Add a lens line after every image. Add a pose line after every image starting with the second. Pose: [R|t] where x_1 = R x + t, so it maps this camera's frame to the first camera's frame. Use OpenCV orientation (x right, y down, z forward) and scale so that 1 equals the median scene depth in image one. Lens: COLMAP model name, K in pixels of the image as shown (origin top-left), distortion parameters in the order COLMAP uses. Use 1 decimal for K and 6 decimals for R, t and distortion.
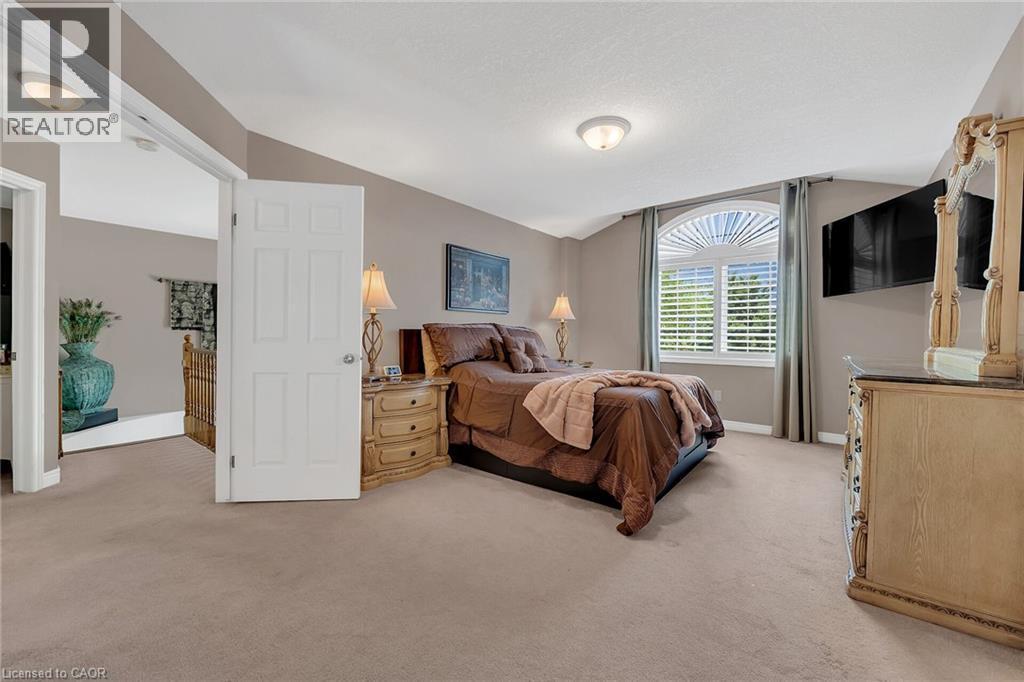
lens RADIAL K [[411.7, 0, 522.5], [0, 411.7, 336.3], [0, 0, 1]] dist [-0.001543, -0.000220]
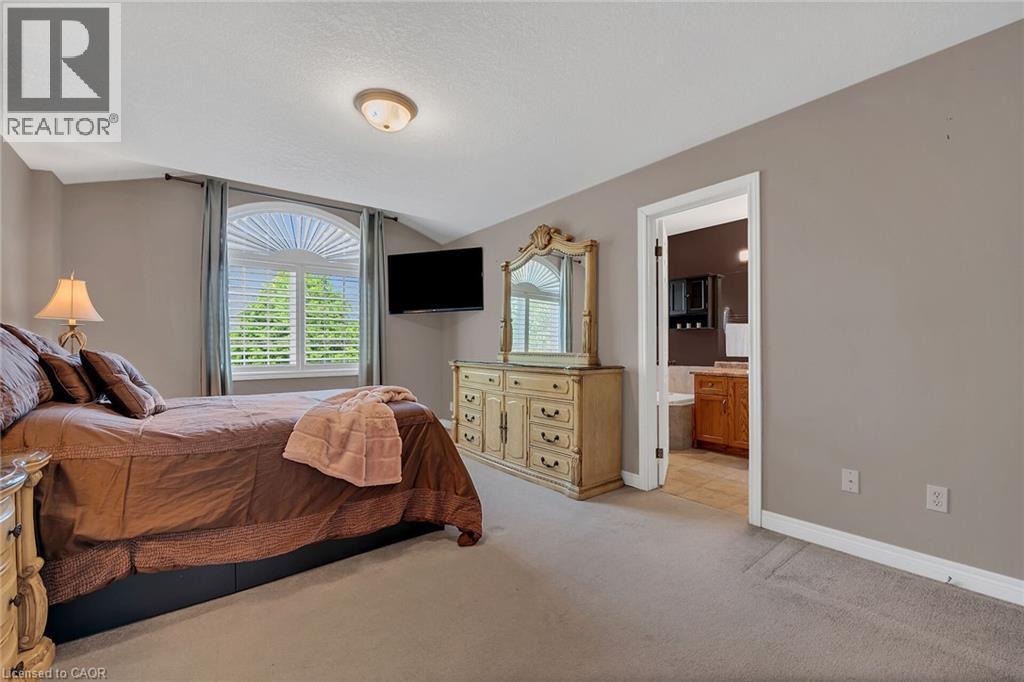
lens RADIAL K [[411.7, 0, 519.4], [0, 411.7, 346.2], [0, 0, 1]] dist [-0.001543, -0.000220]
pose [[0.248648, -0.008658, 0.968555, -0.462748], [0.011802, 0.999913, 0.005908, -0.003352], [-0.968522, 0.009962, 0.248729, 0.429884]]
